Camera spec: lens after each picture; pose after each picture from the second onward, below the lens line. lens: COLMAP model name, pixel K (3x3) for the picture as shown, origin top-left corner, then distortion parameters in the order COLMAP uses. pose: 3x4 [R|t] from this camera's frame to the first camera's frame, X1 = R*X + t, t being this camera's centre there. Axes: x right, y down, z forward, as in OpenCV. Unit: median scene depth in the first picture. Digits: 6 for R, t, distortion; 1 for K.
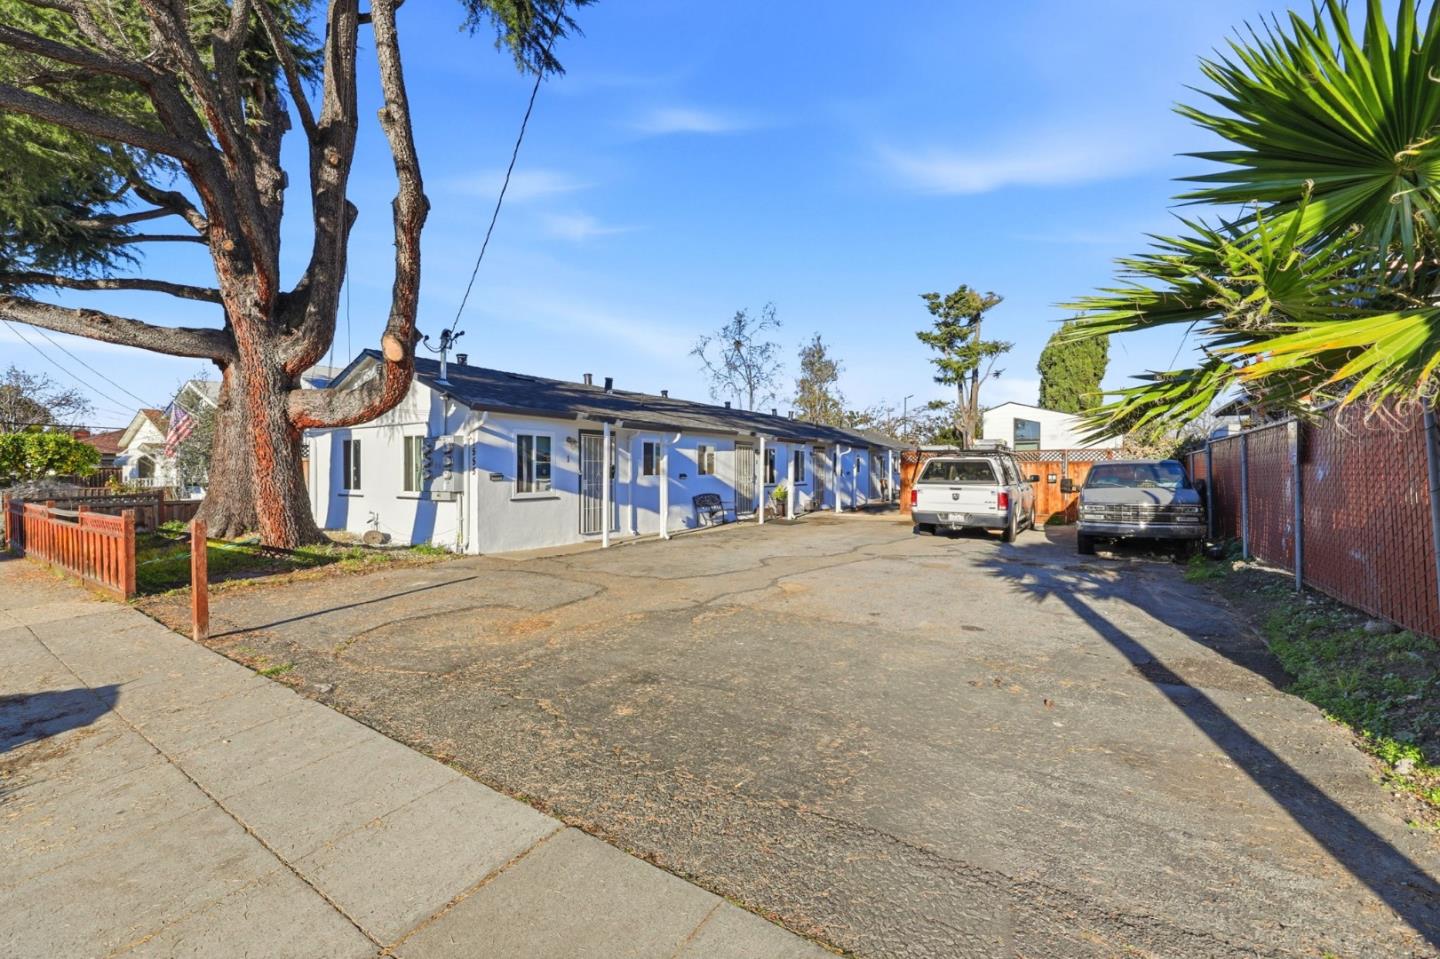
lens RADIAL K [[634.4, 0, 716.4], [0, 634.4, 477.6], [0, 0, 1]] dist [0.000972, -0.001680]
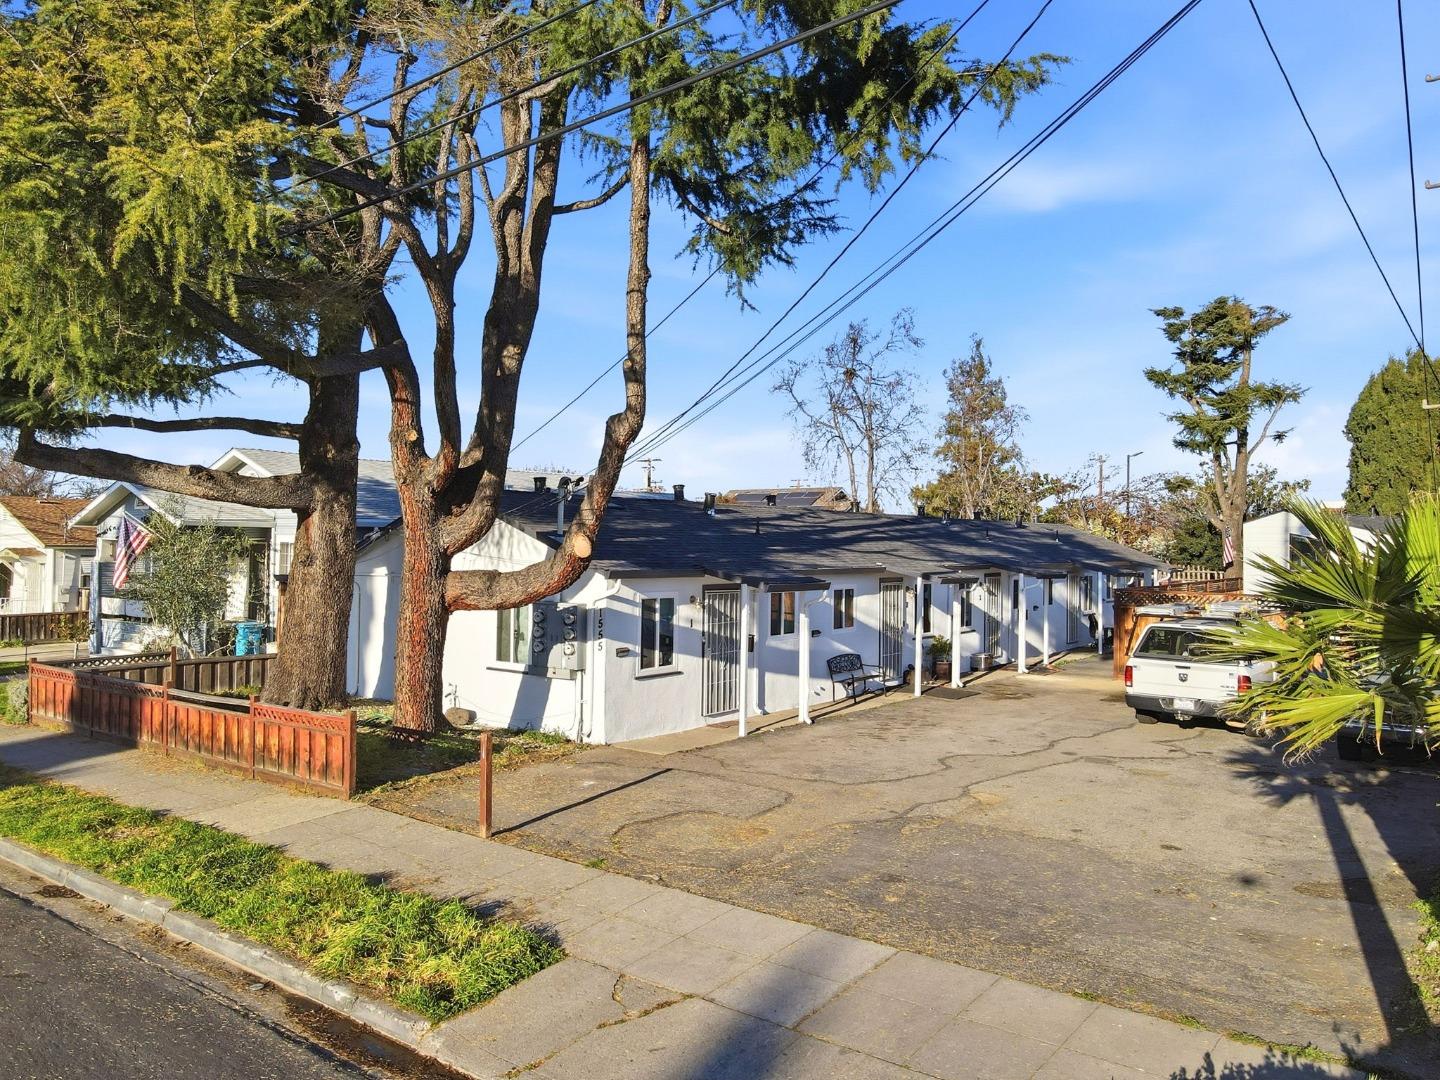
lens RADIAL K [[1105.0, 0, 721.6], [0, 1105.0, 538.5], [0, 0, 1]] dist [0.012230, 0.012981]
pose [[0.997820, 0.010953, -0.065084, -0.095909], [-0.012876, 0.999491, -0.029202, -0.088771], [0.064731, 0.029977, 0.997452, -0.377784]]
